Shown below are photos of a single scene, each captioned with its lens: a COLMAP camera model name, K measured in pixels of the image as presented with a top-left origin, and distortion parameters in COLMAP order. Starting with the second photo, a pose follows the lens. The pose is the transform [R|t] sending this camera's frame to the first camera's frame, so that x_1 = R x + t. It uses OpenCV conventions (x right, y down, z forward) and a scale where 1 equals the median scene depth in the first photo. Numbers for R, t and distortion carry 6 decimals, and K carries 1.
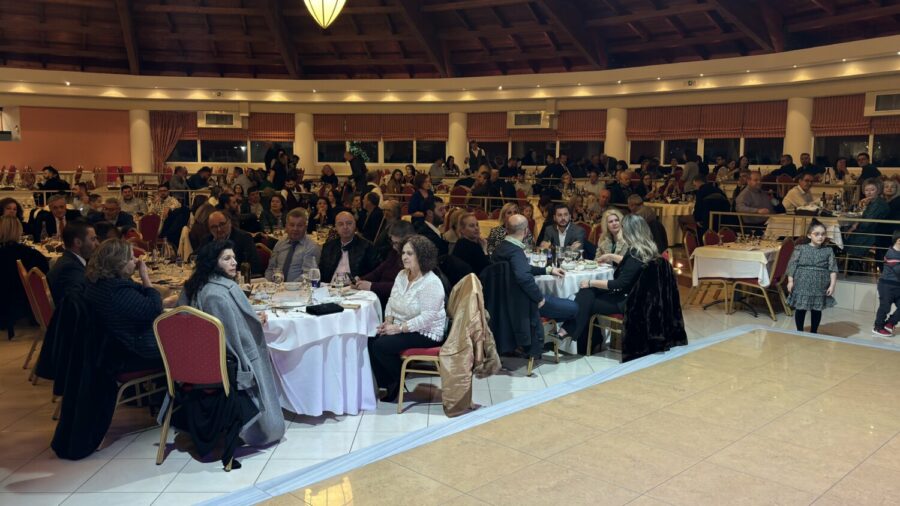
lens RADIAL K [[778.2, 0, 448.9], [0, 778.2, 252.0], [0, 0, 1]] dist [0.070158, -0.072287]
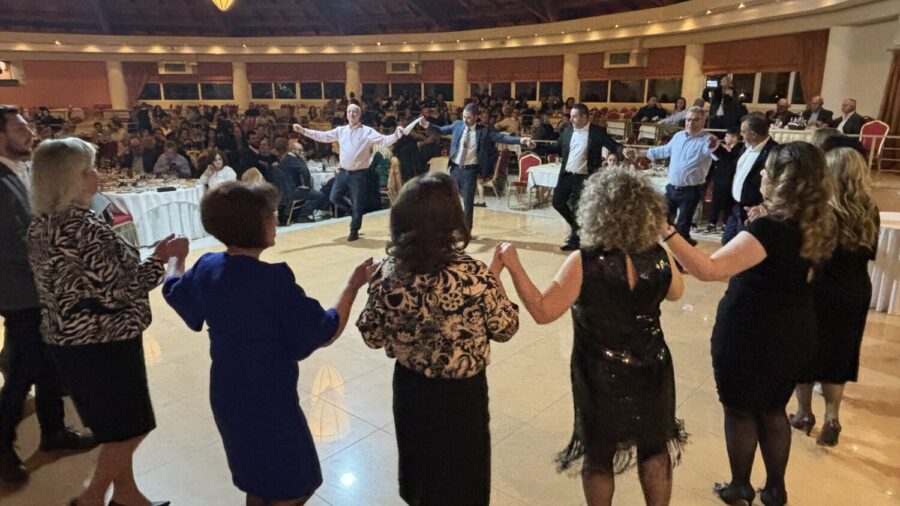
lens RADIAL K [[598.4, 0, 452.5], [0, 598.4, 260.8], [0, 0, 1]] dist [0.006118, -0.026965]
pose [[0.995795, -0.029137, 0.086850, 0.090620], [0.015426, 0.987865, 0.154546, 0.009160], [-0.090299, -0.152557, 0.984161, -0.120034]]
